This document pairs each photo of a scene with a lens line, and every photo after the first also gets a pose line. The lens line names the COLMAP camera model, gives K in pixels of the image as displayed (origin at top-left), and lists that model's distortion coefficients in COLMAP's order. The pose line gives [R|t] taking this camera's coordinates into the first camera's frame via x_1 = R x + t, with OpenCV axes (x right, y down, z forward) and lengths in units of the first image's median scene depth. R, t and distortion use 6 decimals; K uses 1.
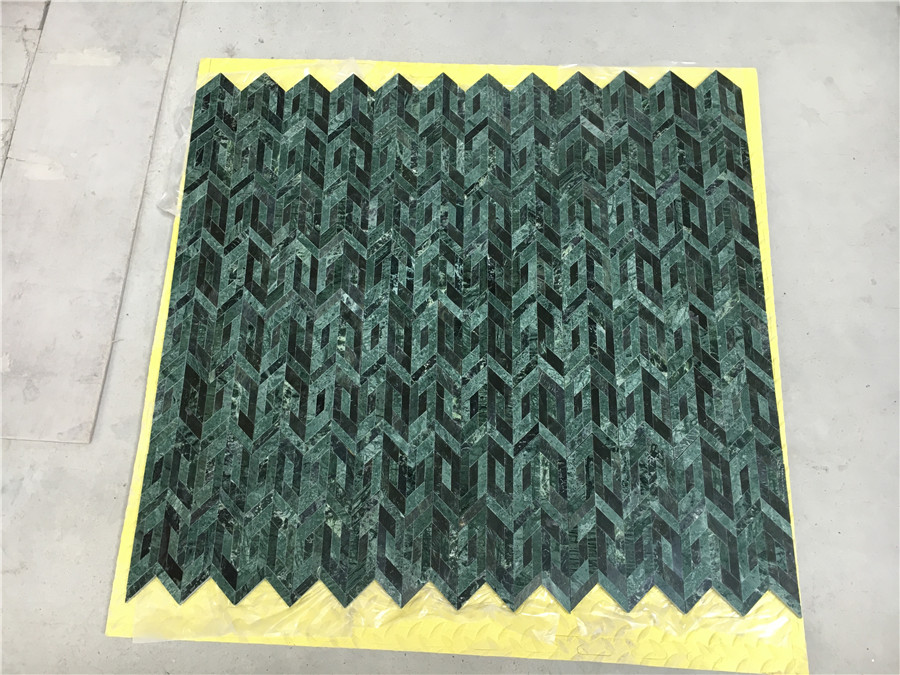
lens RADIAL K [[774.8, 0, 450.0], [0, 774.8, 337.5], [0, 0, 1]] dist [0.068584, -0.084637]
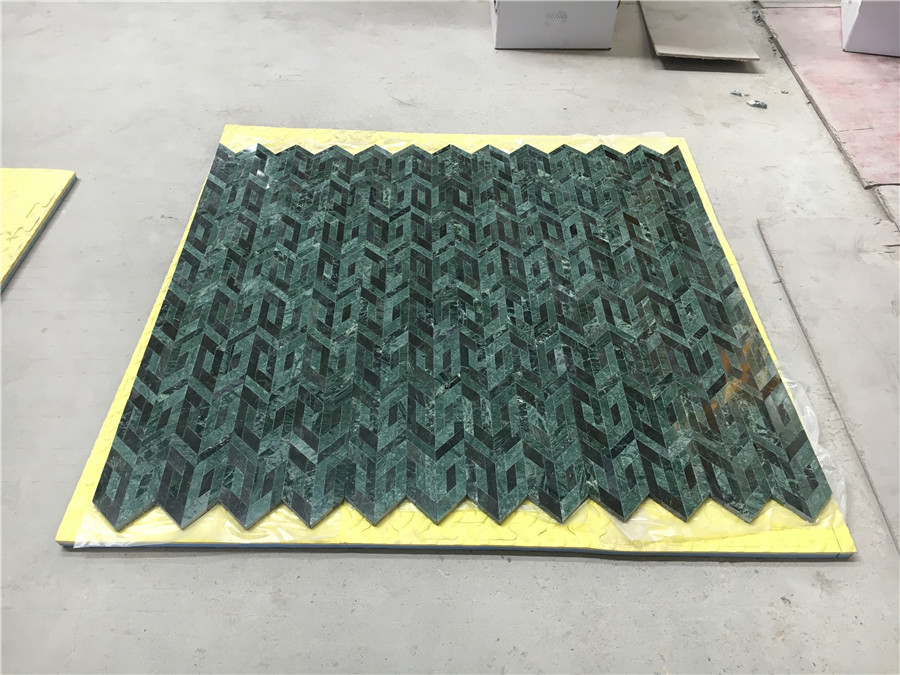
lens RADIAL K [[774.8, 0, 450.0], [0, 774.8, 337.5], [0, 0, 1]] dist [0.068584, -0.084637]
pose [[-0.998925, 0.042744, -0.017962, 0.047461], [-0.035149, -0.445514, 0.894584, -1.013413], [0.030235, 0.894254, 0.446538, 0.600014]]
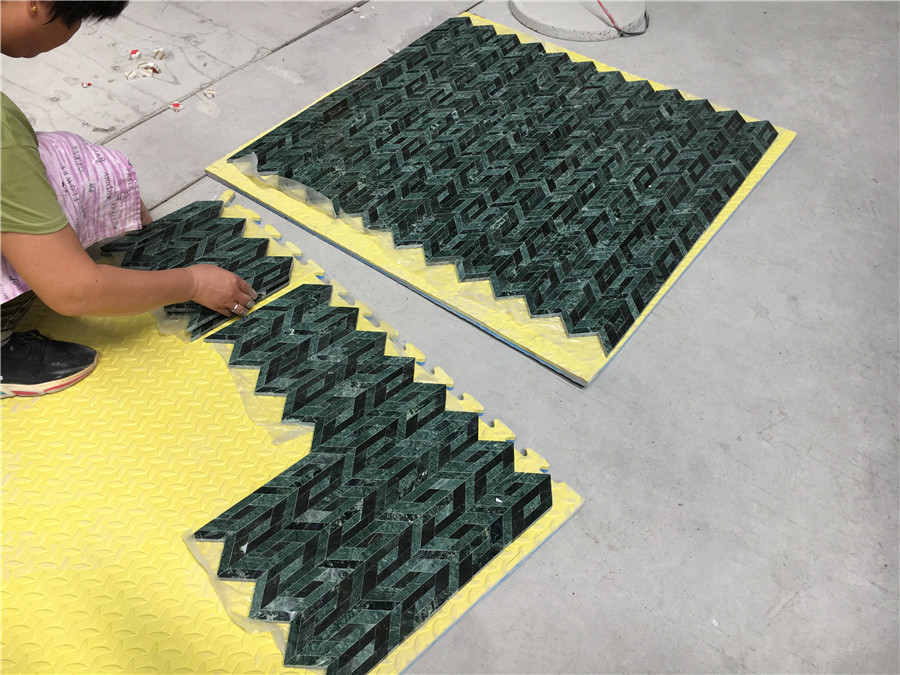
lens RADIAL K [[774.8, 0, 450.0], [0, 774.8, 337.5], [0, 0, 1]] dist [0.068584, -0.084637]
pose [[0.824000, 0.454802, -0.337905, 0.575497], [-0.553263, 0.774456, -0.306787, 0.766277], [0.122165, 0.439743, 0.889776, -0.148552]]
